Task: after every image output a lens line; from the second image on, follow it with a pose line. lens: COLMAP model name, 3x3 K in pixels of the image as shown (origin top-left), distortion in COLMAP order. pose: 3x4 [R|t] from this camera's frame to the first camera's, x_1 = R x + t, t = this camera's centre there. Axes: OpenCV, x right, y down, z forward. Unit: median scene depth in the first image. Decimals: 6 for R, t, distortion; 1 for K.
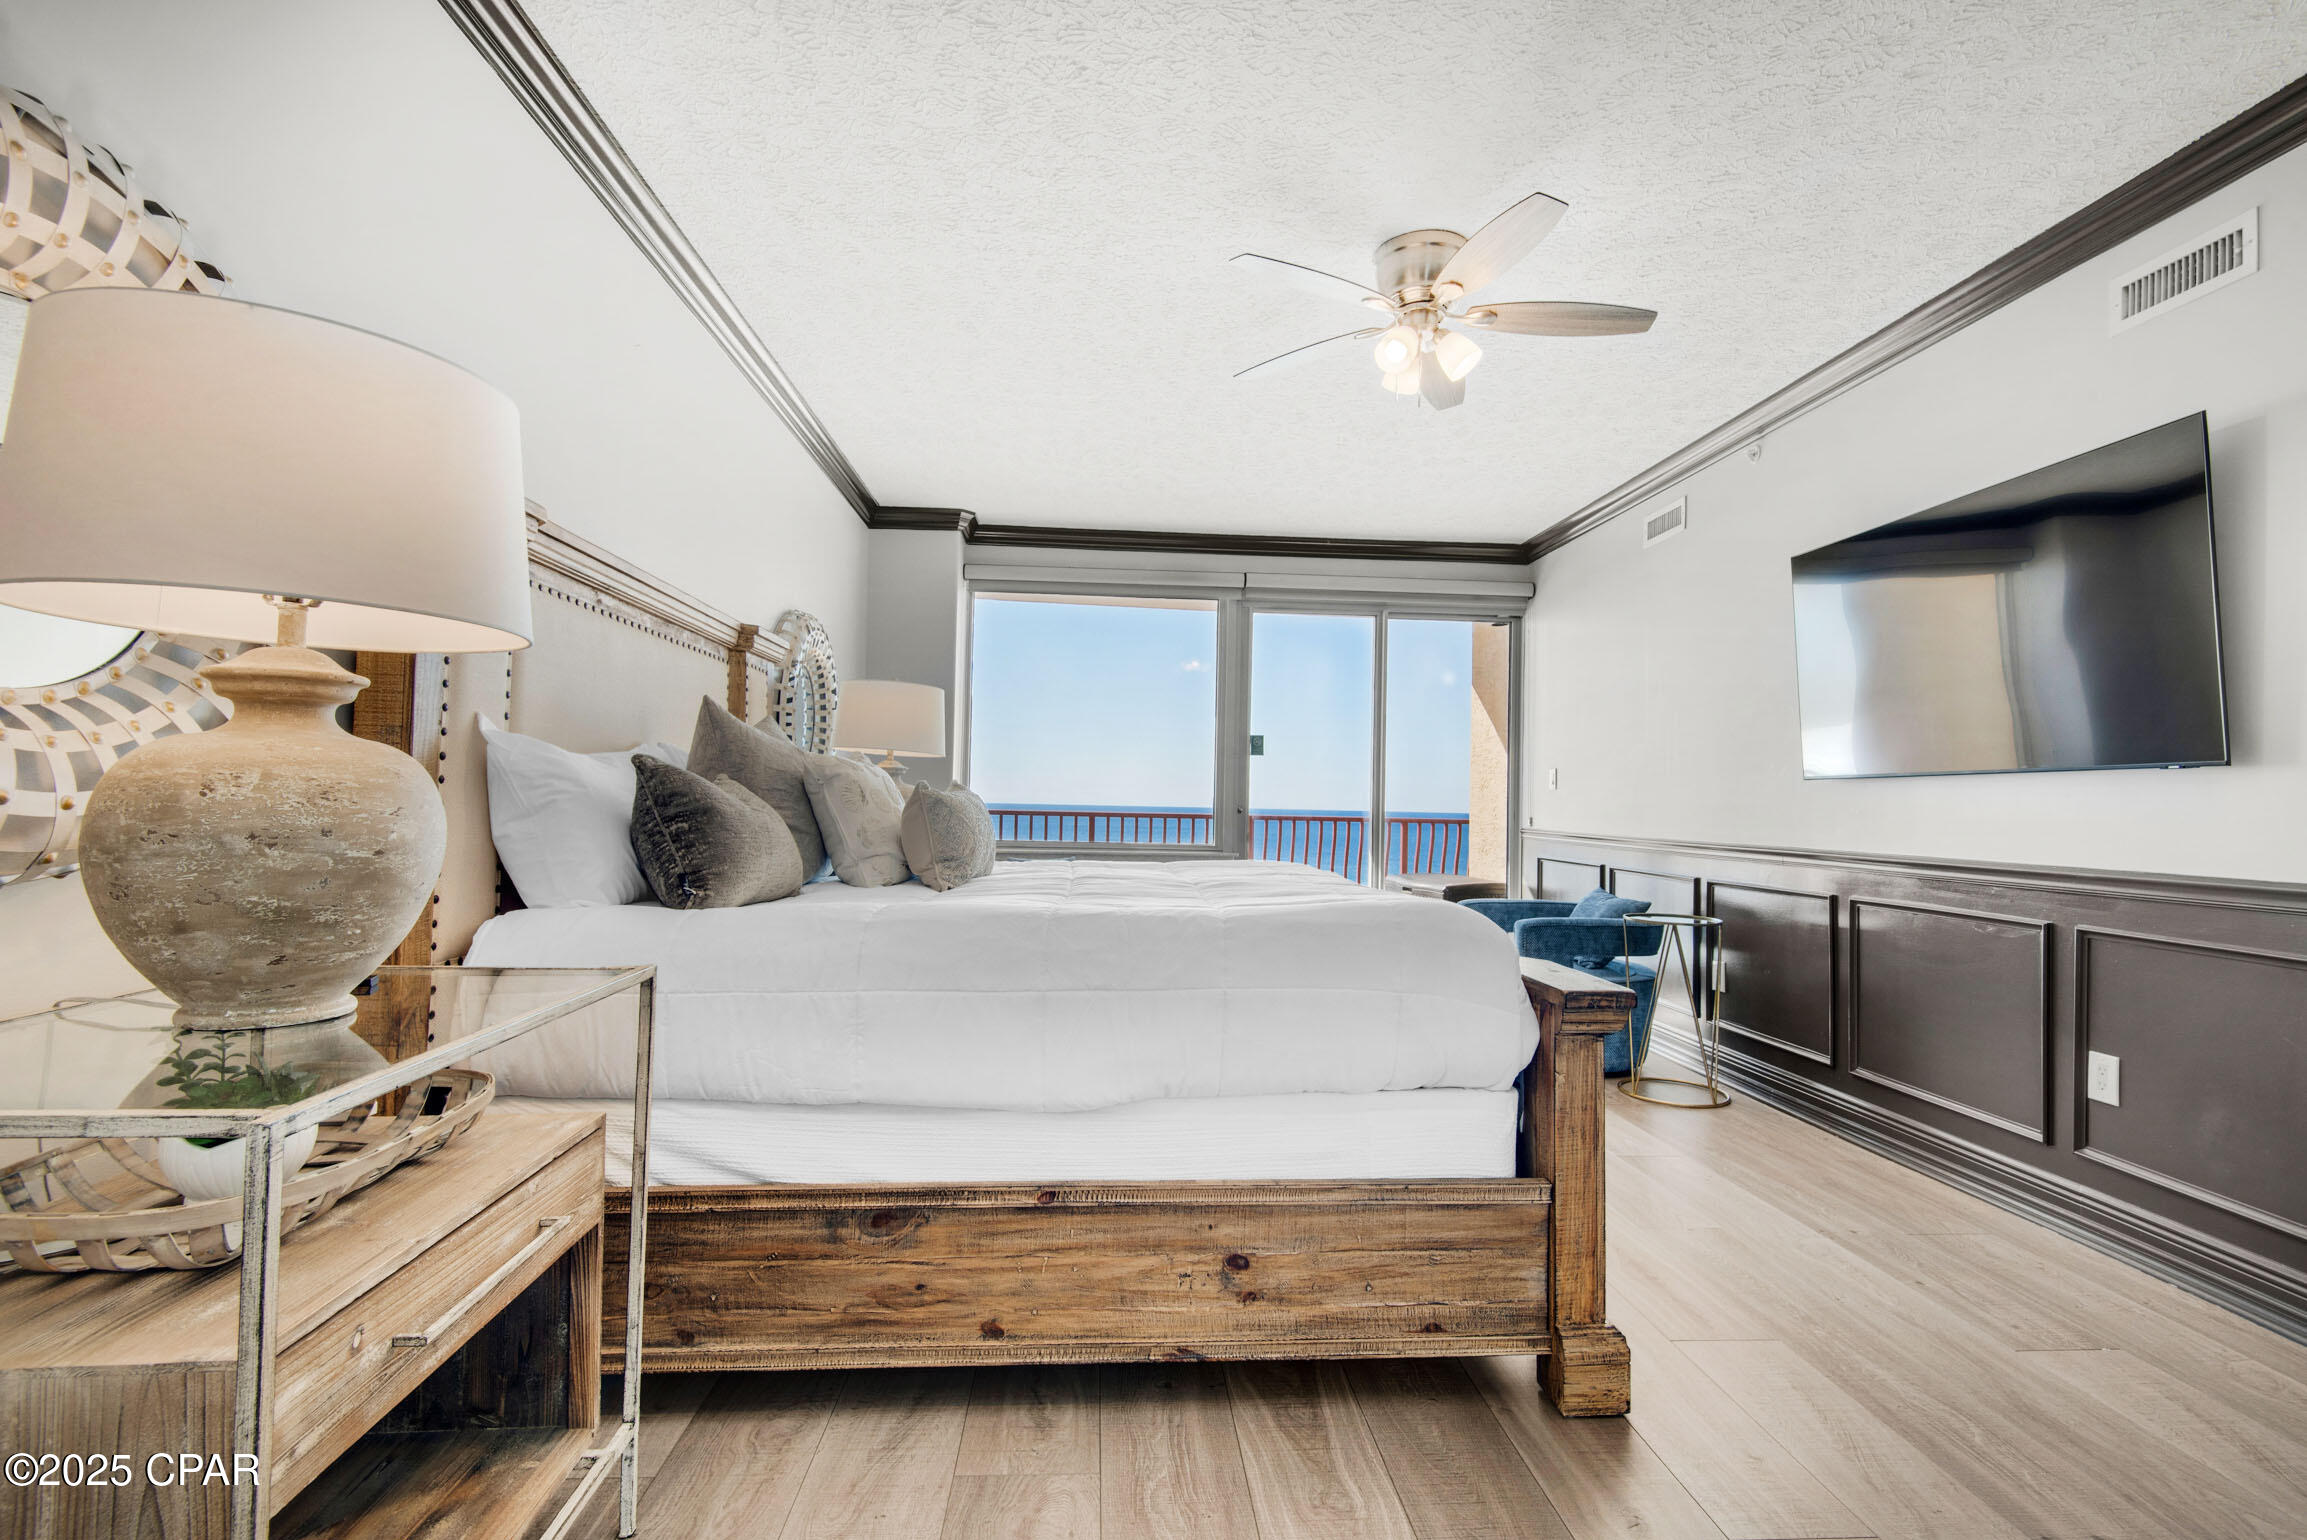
lens RADIAL K [[1042.1, 0, 1155.5], [0, 1042.1, 781.9], [0, 0, 1]] dist [0.008952, -0.006045]
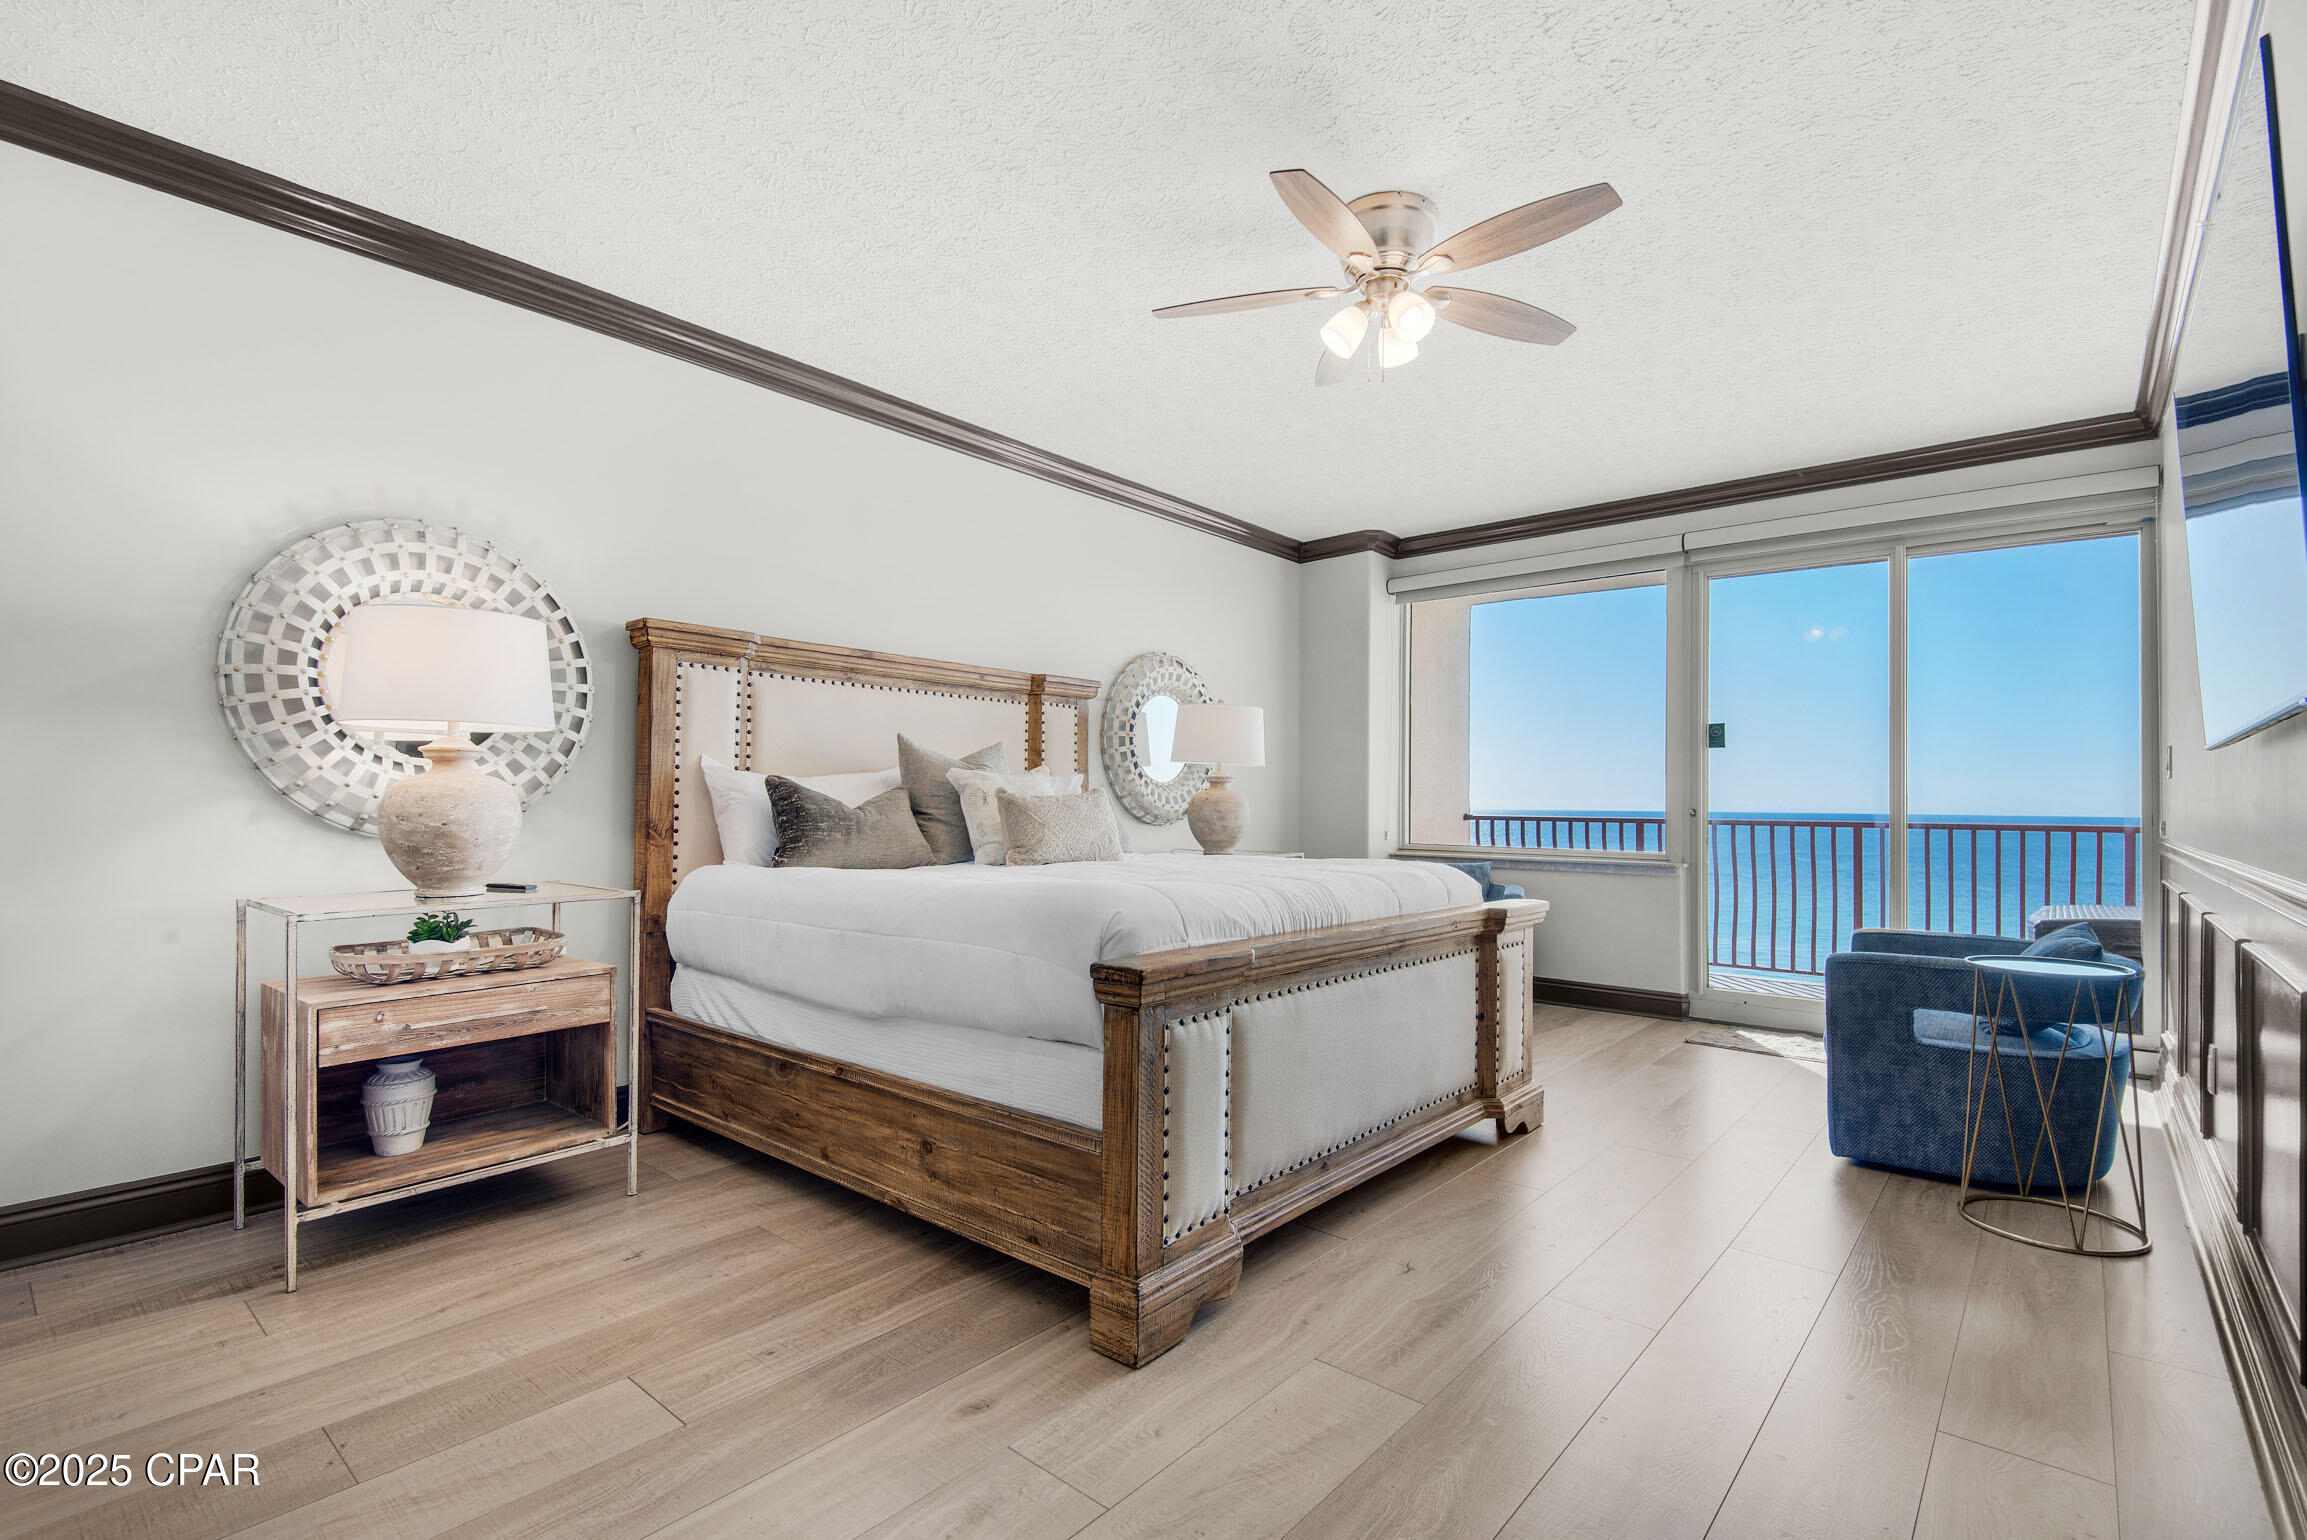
lens RADIAL K [[1042.1, 0, 1154.5], [0, 1042.1, 806.2], [0, 0, 1]] dist [0.008952, -0.006045]
pose [[0.718467, -0.012926, -0.695441, 1.203420], [0.021005, 0.999775, 0.003118, 0.032792], [0.695244, -0.016848, 0.718576, 0.260184]]
